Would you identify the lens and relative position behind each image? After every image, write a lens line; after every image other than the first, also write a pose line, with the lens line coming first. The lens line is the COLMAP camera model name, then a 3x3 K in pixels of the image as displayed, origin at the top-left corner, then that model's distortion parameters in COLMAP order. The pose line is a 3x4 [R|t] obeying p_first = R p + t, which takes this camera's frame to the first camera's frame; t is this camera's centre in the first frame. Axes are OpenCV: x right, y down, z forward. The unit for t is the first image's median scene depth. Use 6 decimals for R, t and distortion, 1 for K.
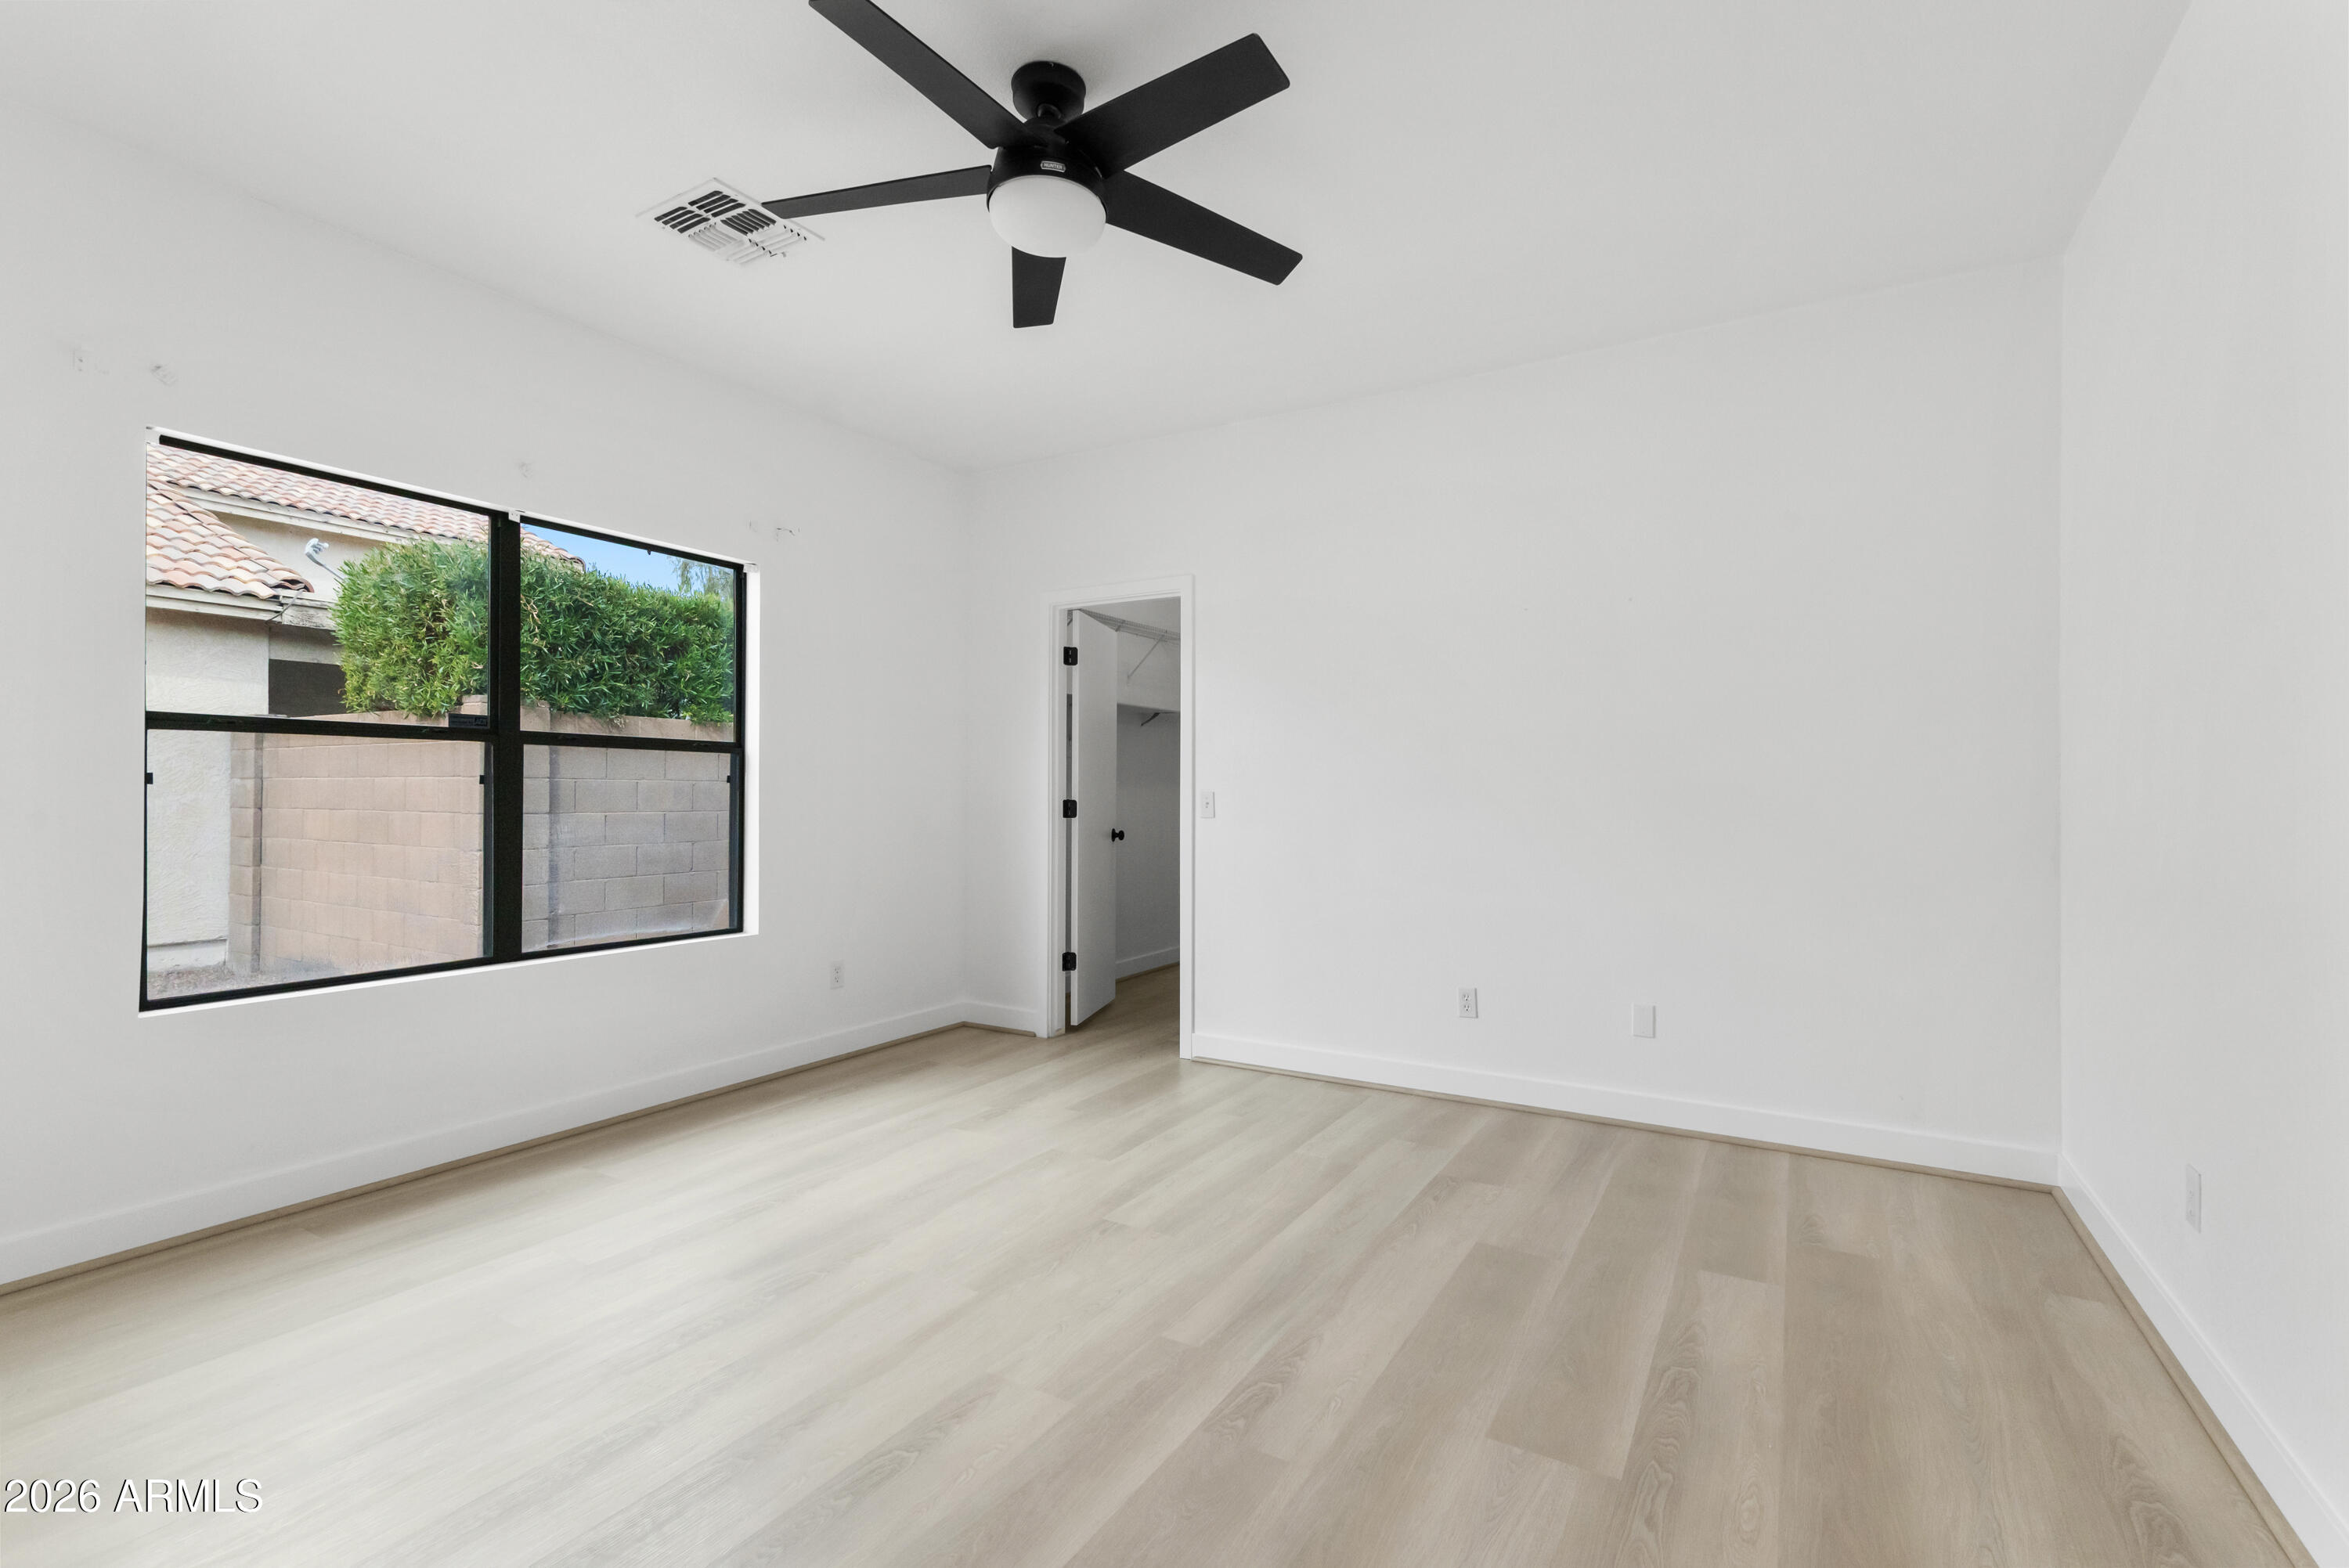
lens RADIAL K [[1049.4, 0, 1176.9], [0, 1049.4, 793.7], [0, 0, 1]] dist [0.001869, 0.000137]
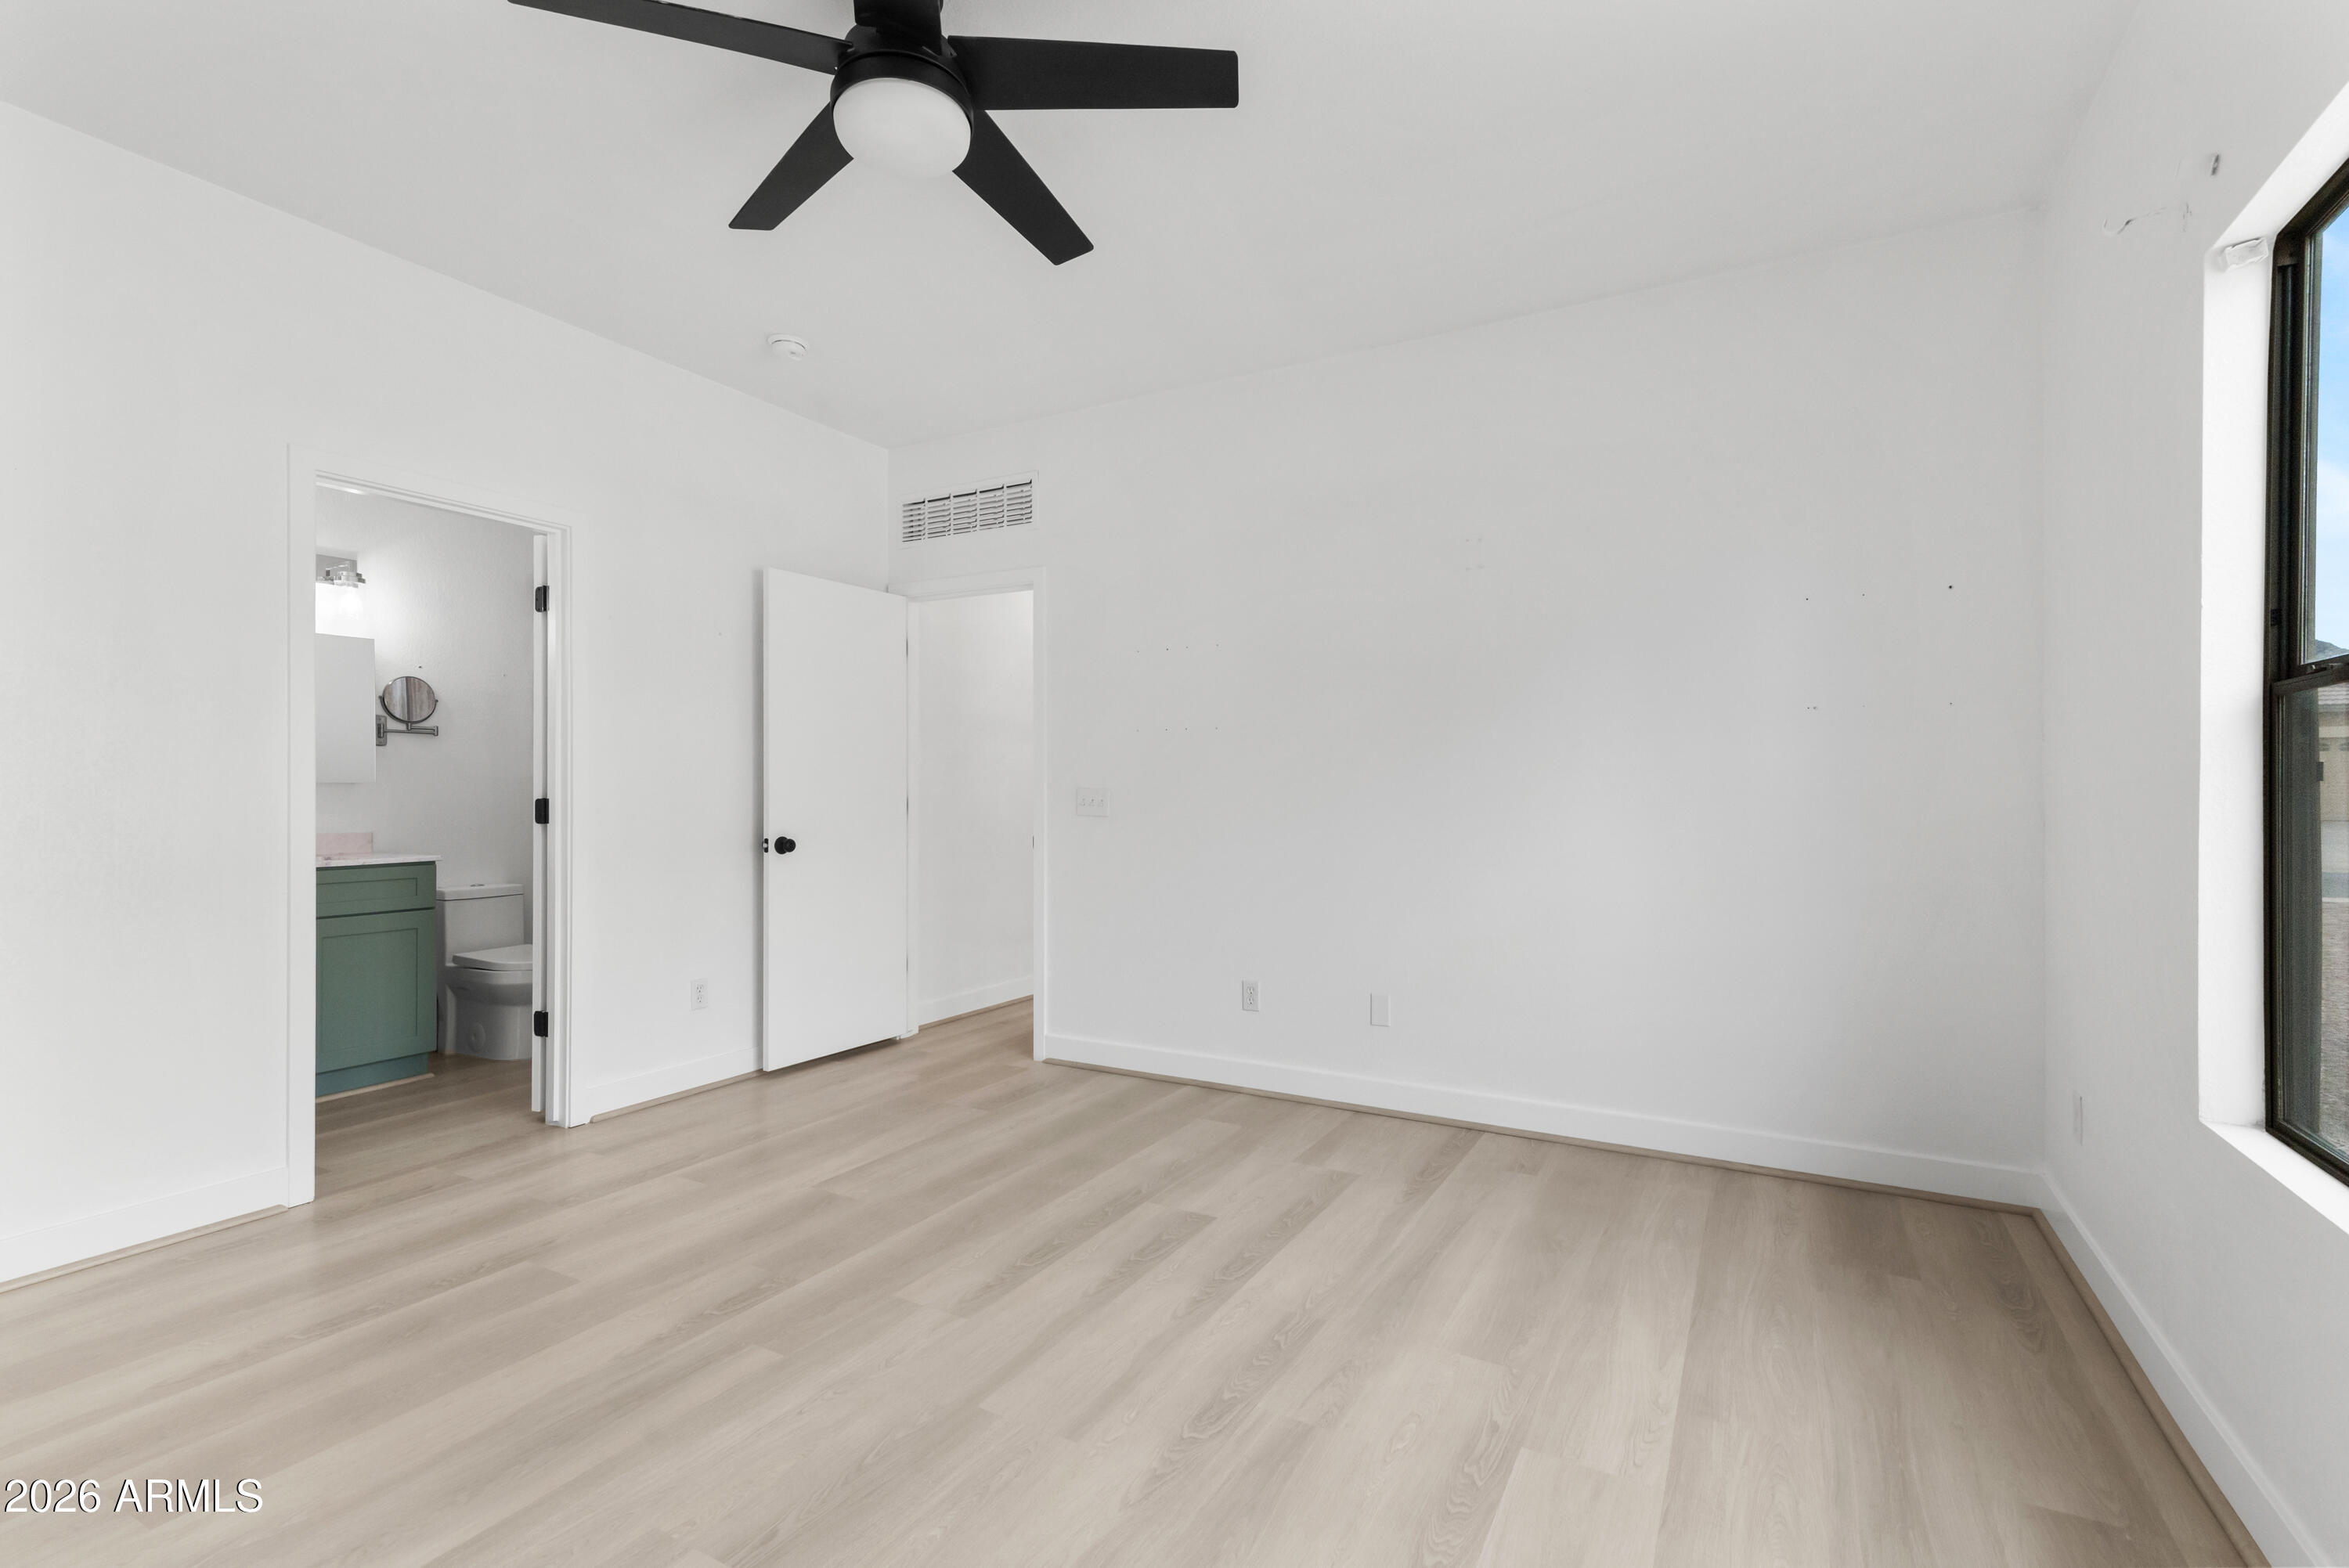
lens RADIAL K [[1049.4, 0, 1176.9], [0, 1049.4, 793.7], [0, 0, 1]] dist [0.001869, 0.000137]
pose [[-0.999686, -0.006673, -0.024168, -0.369150], [-0.006762, 0.999971, 0.003599, -0.002462], [0.024143, 0.003761, -0.999701, 2.091174]]
